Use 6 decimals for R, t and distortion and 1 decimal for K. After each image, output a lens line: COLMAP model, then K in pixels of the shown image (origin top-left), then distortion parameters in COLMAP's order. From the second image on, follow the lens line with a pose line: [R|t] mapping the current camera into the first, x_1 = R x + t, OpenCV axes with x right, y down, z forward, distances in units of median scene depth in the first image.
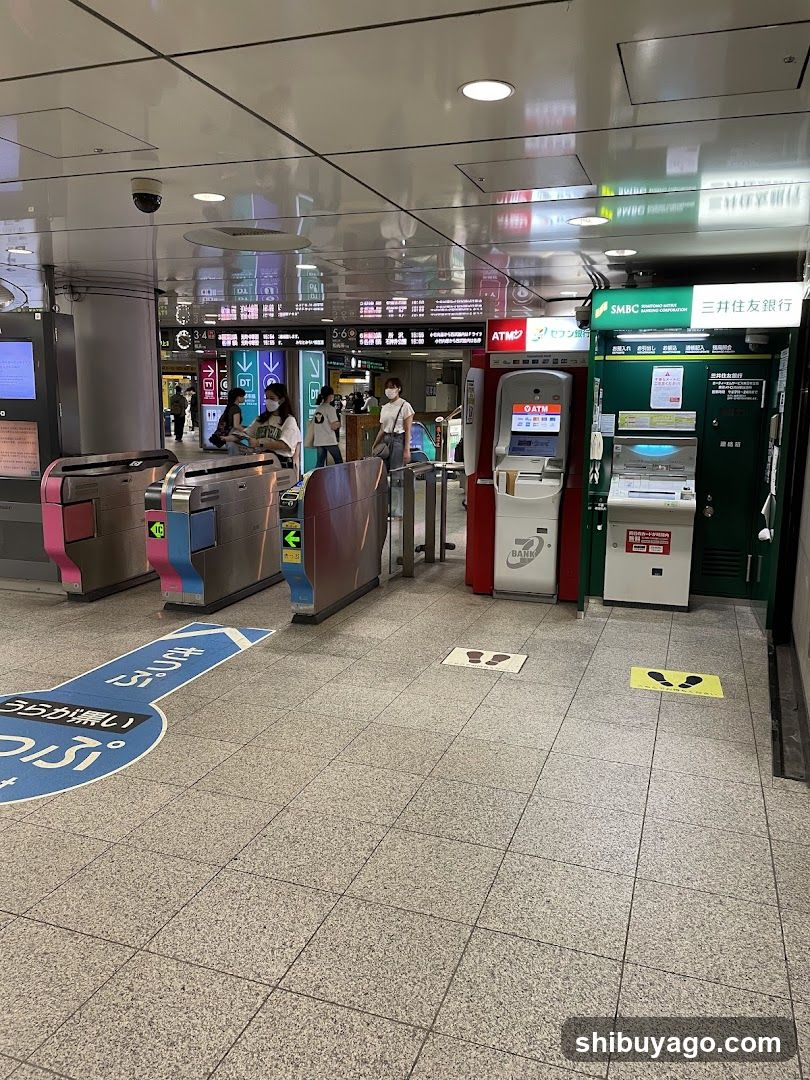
lens RADIAL K [[821.8, 0, 409.9], [0, 821.8, 529.2], [0, 0, 1]] dist [0.093599, -0.057699]
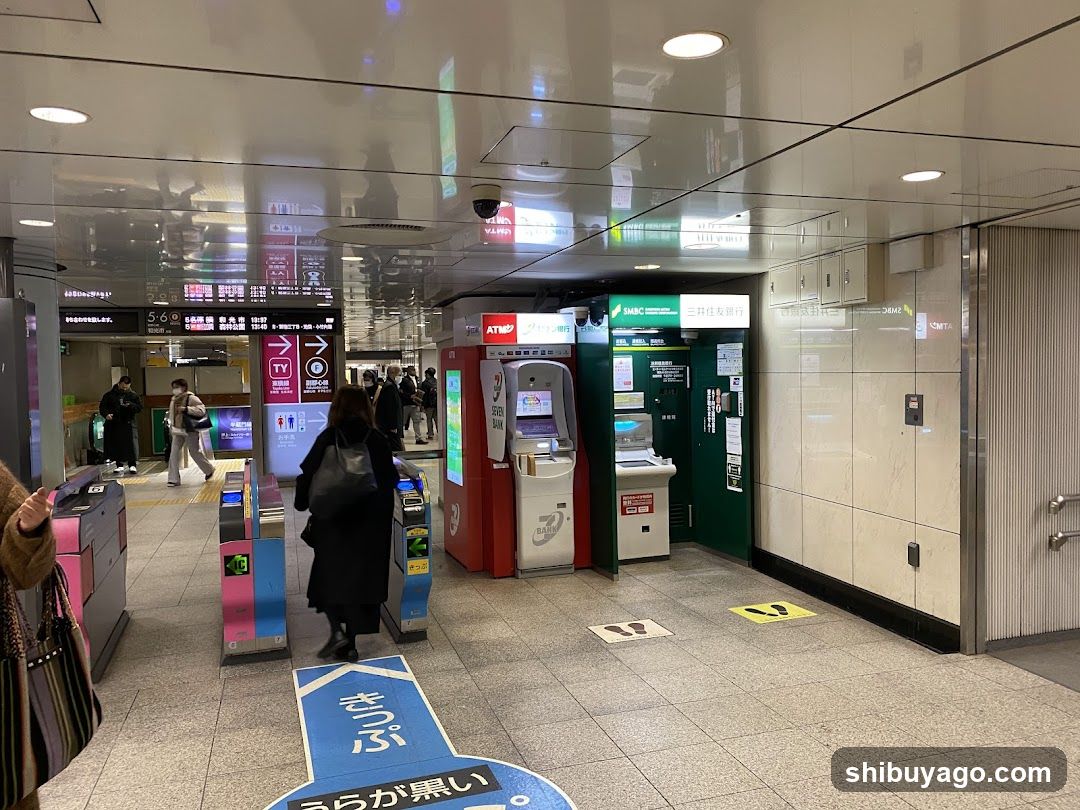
lens RADIAL K [[821.8, 0, 545.9], [0, 821.8, 402.9], [0, 0, 1]] dist [0.093599, -0.057699]
pose [[0.796037, -0.051691, 0.603036, -0.505178], [0.123642, 0.989224, -0.078419, -0.050739], [-0.592484, 0.136985, 0.793850, 0.136302]]
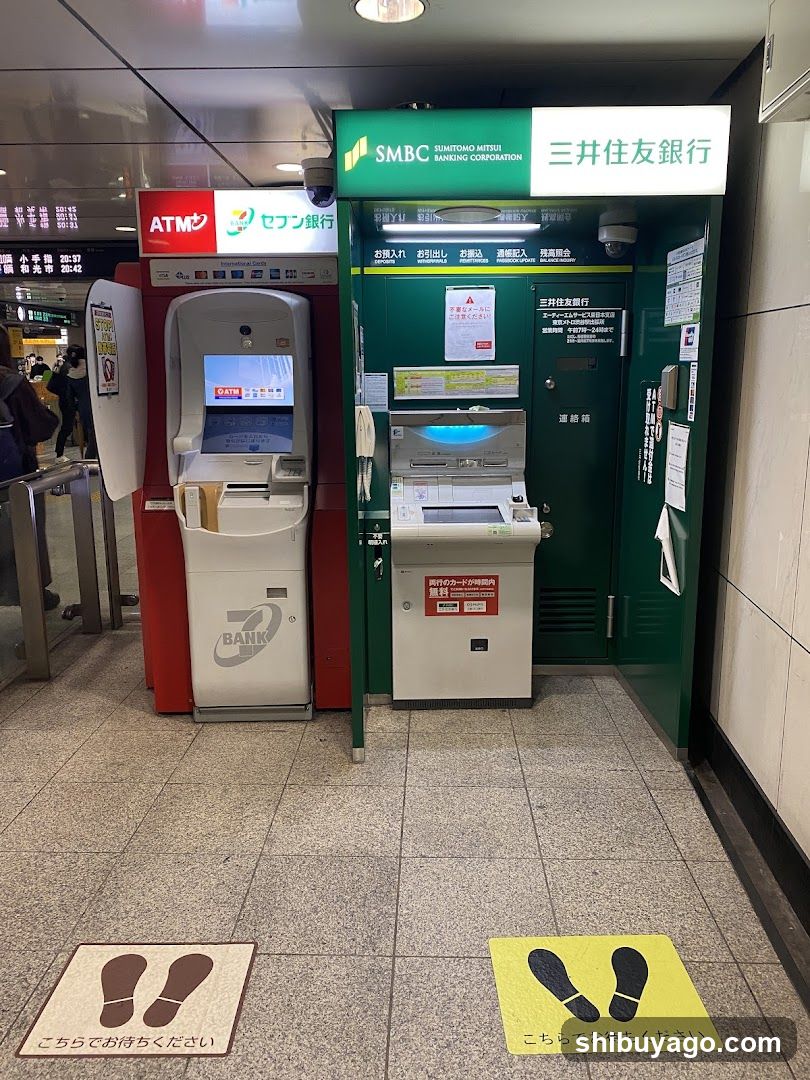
lens RADIAL K [[819.1, 0, 411.8], [0, 819.1, 534.2], [0, 0, 1]] dist [0.043692, -0.031279]
pose [[0.951363, -0.082630, 0.296784, 0.090493], [0.067775, 0.995894, 0.060018, -0.063050], [-0.300525, -0.036985, 0.953057, 0.472204]]
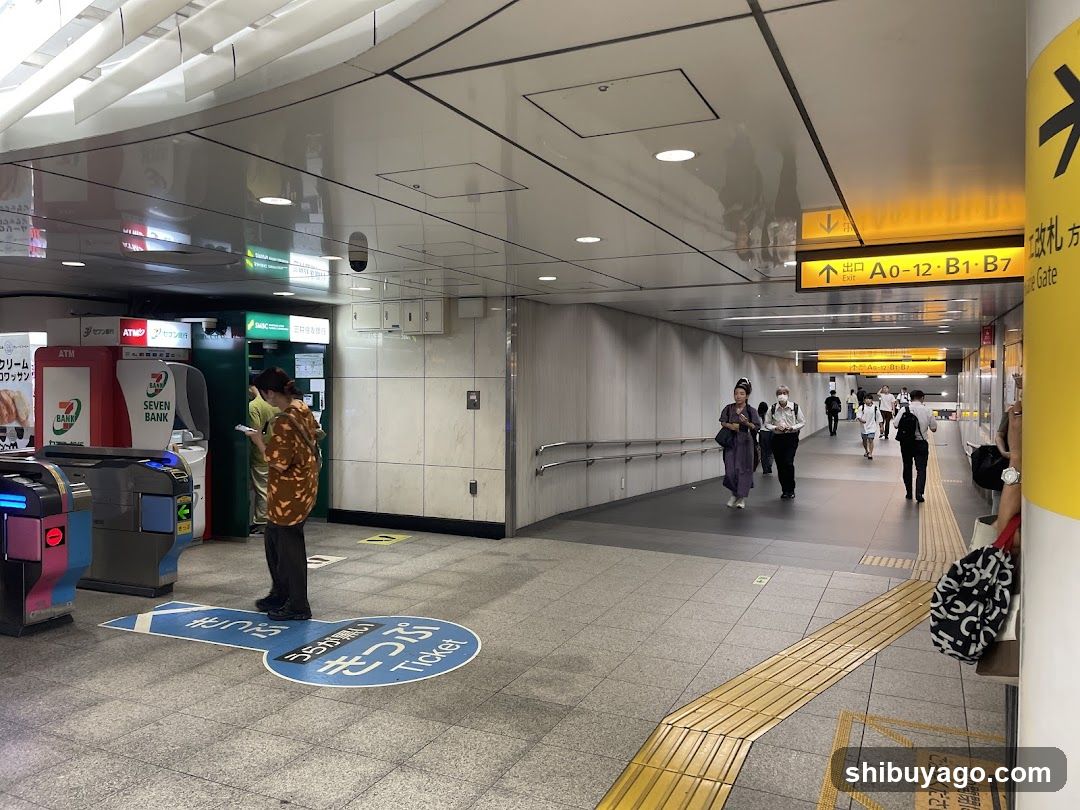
lens RADIAL K [[821.8, 0, 531.7], [0, 821.8, 400.3], [0, 0, 1]] dist [0.093599, -0.057699]
pose [[0.109096, -0.038835, 0.993272, -1.061744], [0.156283, 0.987479, 0.021443, -0.078190], [-0.981669, 0.152893, 0.113799, 0.331649]]
